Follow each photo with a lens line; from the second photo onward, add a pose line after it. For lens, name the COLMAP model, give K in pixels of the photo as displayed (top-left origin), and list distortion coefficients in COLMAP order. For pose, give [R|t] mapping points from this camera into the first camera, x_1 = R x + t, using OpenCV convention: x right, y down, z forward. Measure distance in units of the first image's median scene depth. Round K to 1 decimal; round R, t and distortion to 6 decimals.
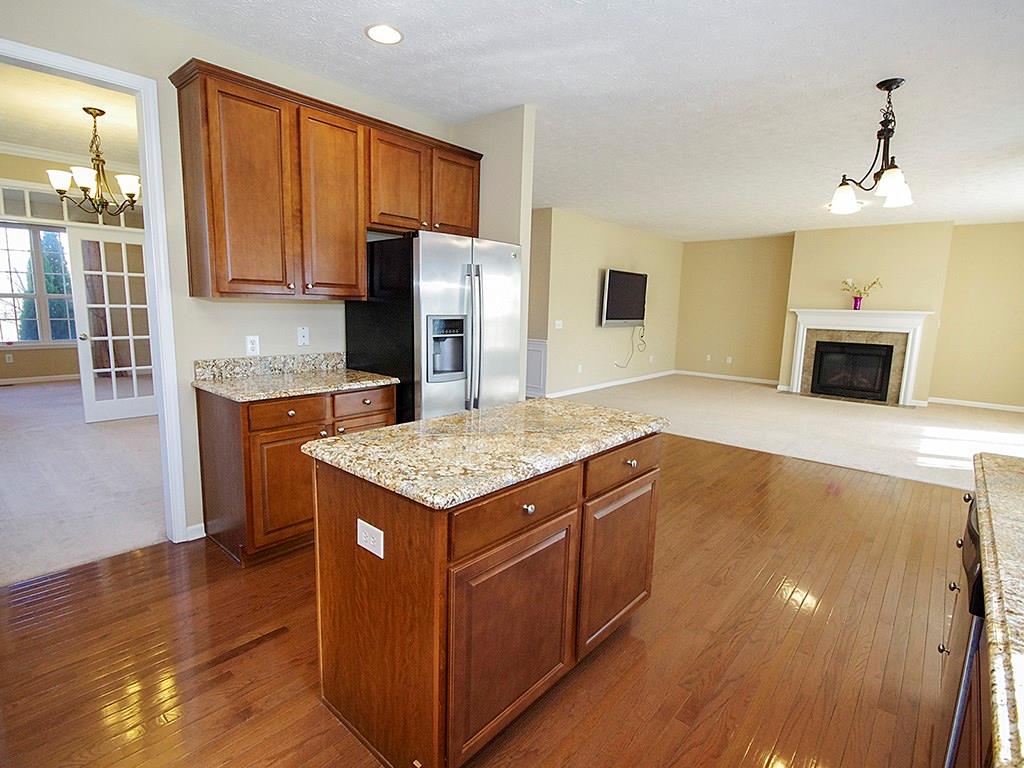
lens RADIAL K [[503.2, 0, 514.0], [0, 503.2, 388.1], [0, 0, 1]] dist [-0.001435, -0.000404]
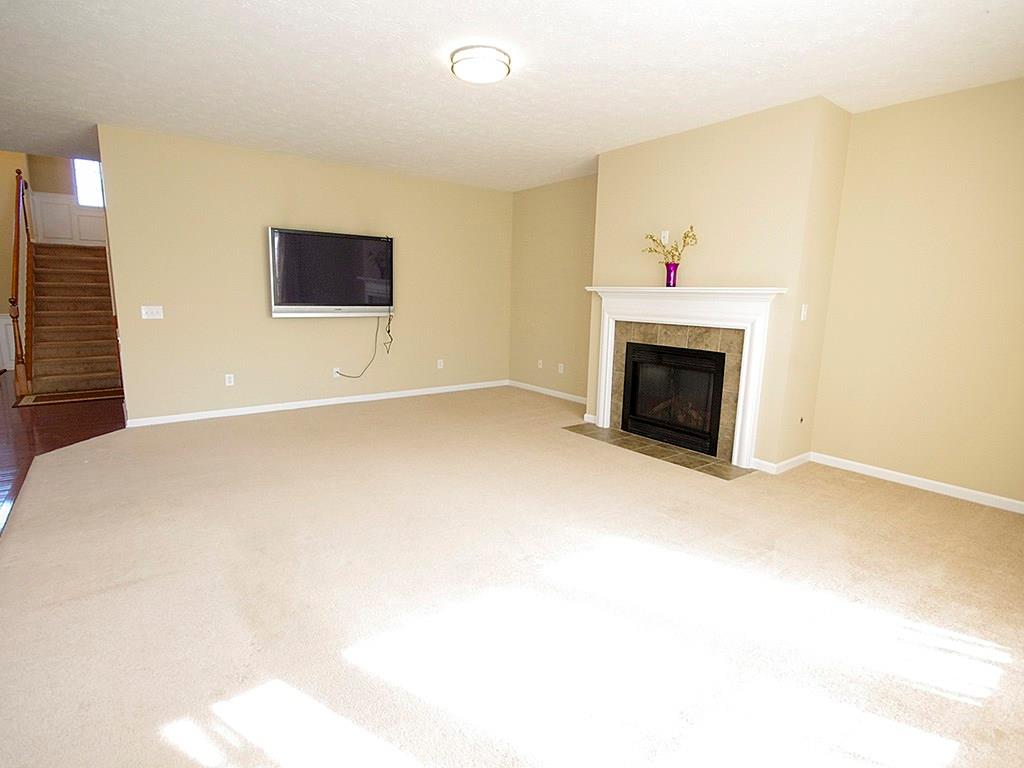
lens RADIAL K [[513.3, 0, 511.3], [0, 513.3, 381.5], [0, 0, 1]] dist [-0.000492, -0.000055]
pose [[0.981169, 0.026681, -0.191302, 0.604048], [-0.026211, 0.999644, 0.004985, -0.048913], [0.191366, 0.000123, 0.981519, 0.403836]]
